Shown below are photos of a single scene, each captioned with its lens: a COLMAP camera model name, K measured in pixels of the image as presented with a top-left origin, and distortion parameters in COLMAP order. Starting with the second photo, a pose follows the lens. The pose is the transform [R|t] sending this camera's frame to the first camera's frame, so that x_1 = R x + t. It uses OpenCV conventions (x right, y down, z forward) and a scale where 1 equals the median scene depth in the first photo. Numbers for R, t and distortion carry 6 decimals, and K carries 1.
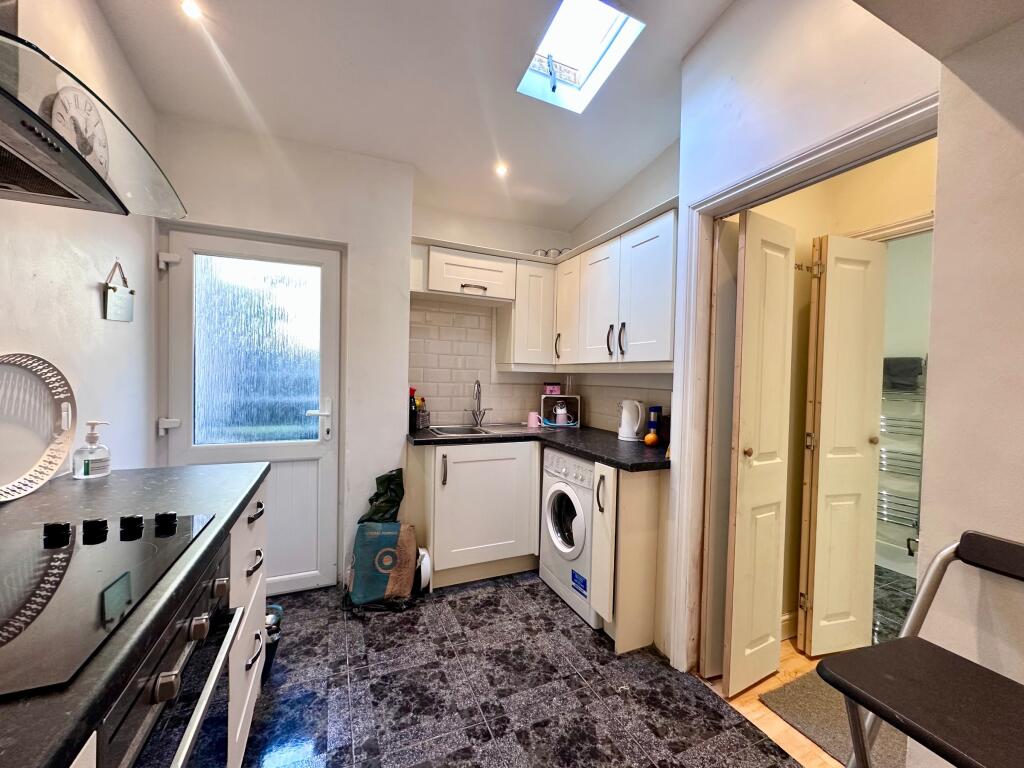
lens RADIAL K [[402.9, 0, 513.7], [0, 402.9, 386.4], [0, 0, 1]] dist [-0.003233, -0.000270]
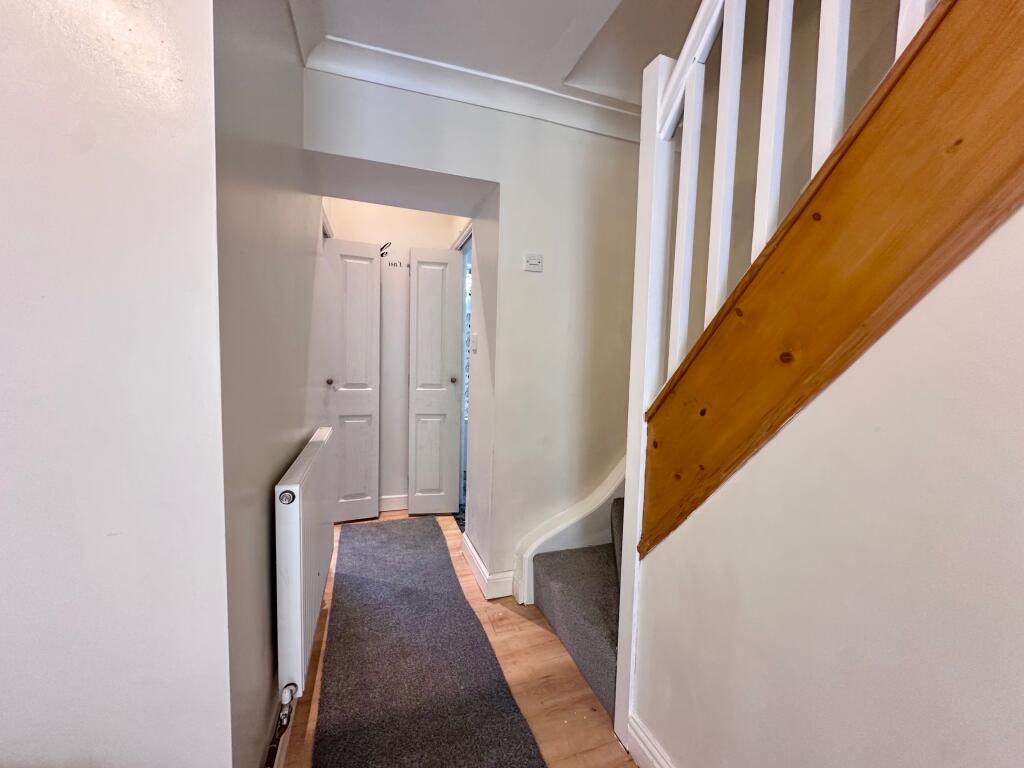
lens RADIAL K [[402.9, 0, 509.1], [0, 402.9, 385.0], [0, 0, 1]] dist [-0.003233, -0.000270]
pose [[0.996670, 0.006526, -0.081279, 1.265310], [-0.002710, 0.998892, 0.046982, 0.082592], [0.081496, -0.046606, 0.995583, -0.542574]]
